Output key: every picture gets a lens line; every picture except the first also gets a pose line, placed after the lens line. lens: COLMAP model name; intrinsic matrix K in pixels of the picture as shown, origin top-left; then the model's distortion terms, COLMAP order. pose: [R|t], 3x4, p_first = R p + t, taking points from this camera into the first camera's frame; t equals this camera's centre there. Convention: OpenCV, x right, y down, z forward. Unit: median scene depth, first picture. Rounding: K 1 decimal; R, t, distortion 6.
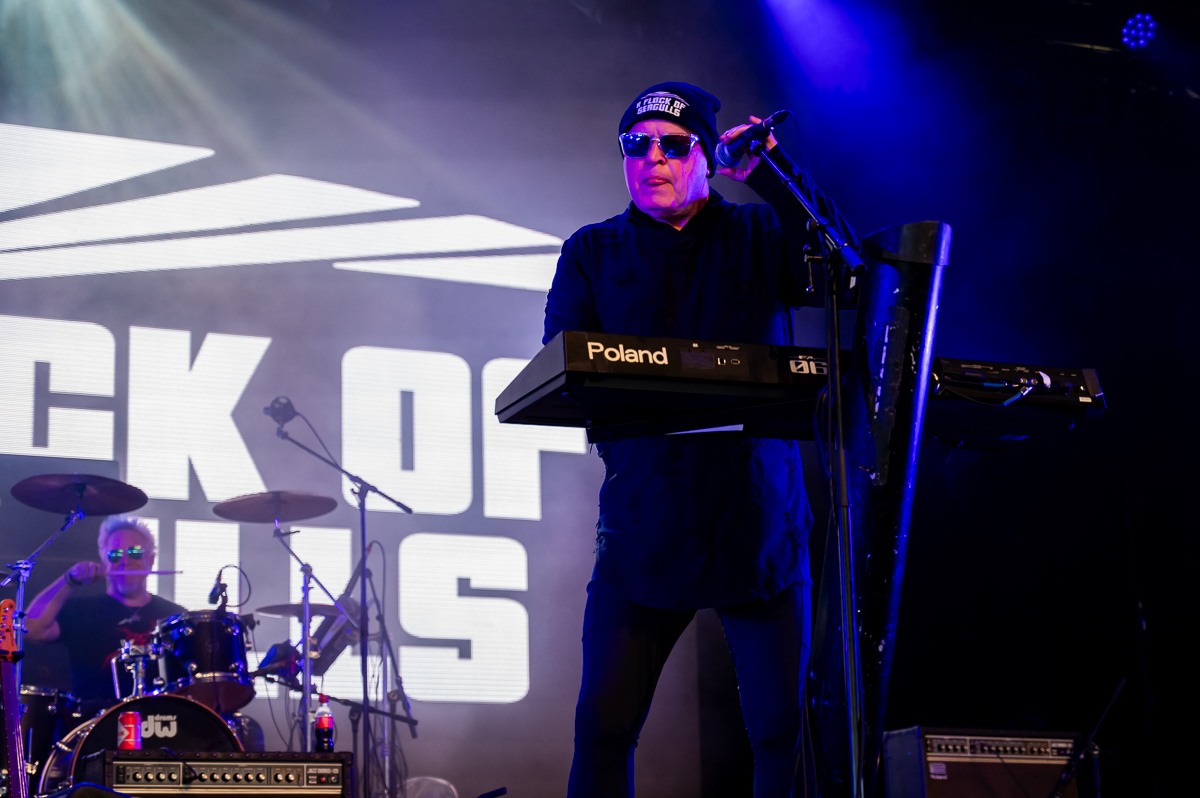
lens RADIAL K [[2365.8, 0, 603.1], [0, 2365.8, 399.2], [0, 0, 1]] dist [-0.014494, 0.000000]
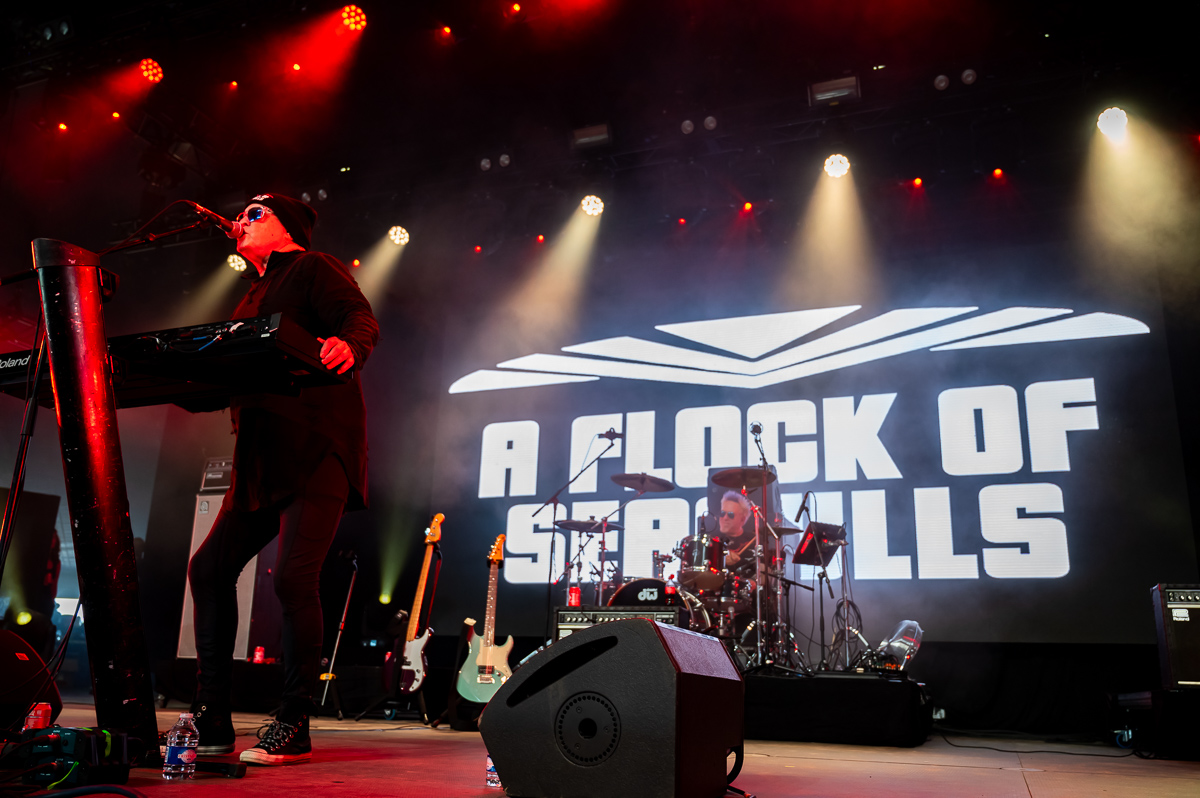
lens RADIAL K [[966.6, 0, 604.1], [0, 966.6, 407.6], [0, 0, 1]] dist [-0.009563, 0.008648]
pose [[0.700730, -0.156557, -0.696036, 0.244130], [0.112399, 0.987667, -0.108996, 0.046071], [0.704516, -0.001857, 0.709685, 0.272618]]
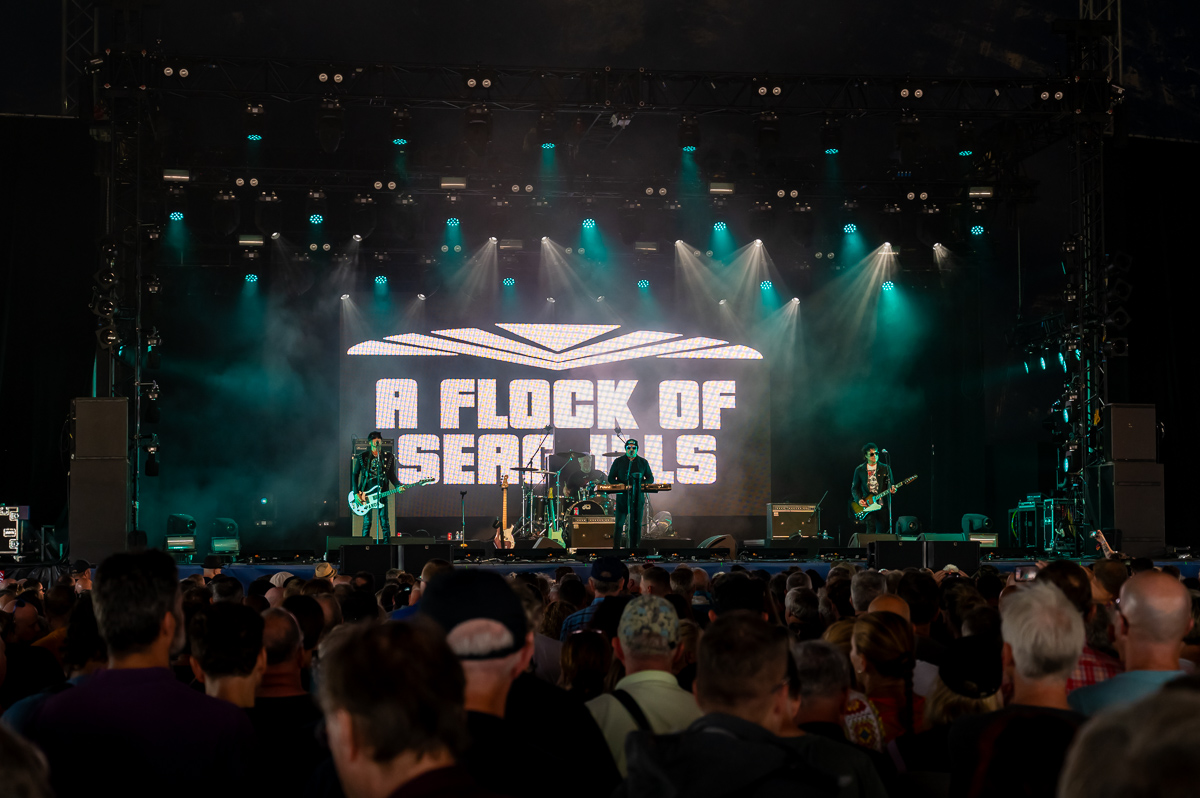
lens RADIAL K [[2079.4, 0, 599.2], [0, 2079.4, 399.5], [0, 0, 1]] dist [-0.060933, 0.000000]
pose [[0.959629, -0.001853, -0.281261, 0.671870], [0.046679, 0.987161, 0.152757, -0.473155], [0.277367, -0.159719, 0.947395, -1.936207]]
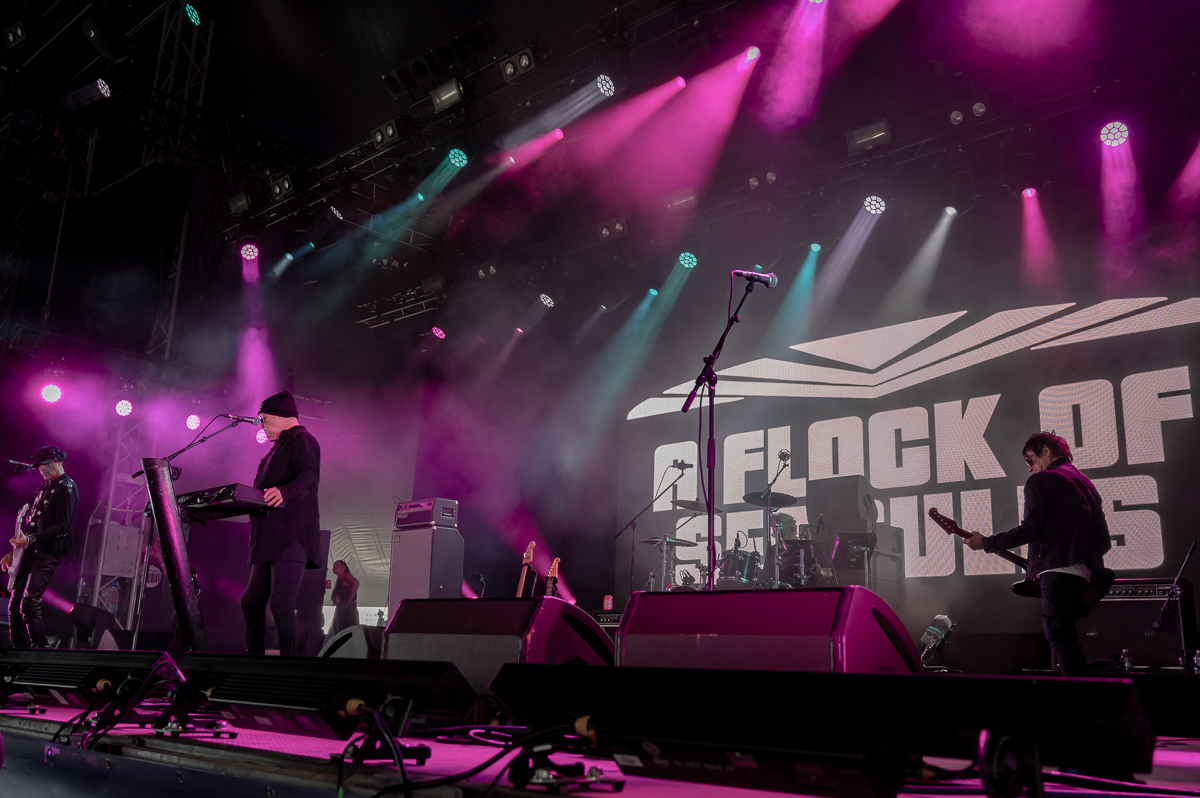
lens RADIAL K [[1076.3, 0, 603.0], [0, 1076.3, 393.8], [0, 0, 1]] dist [-0.003021, 0.004236]
pose [[0.395801, -0.199936, -0.896308, 0.551882], [0.161634, 0.975943, -0.146324, 0.053929], [0.904000, -0.086958, 0.418595, 0.317639]]
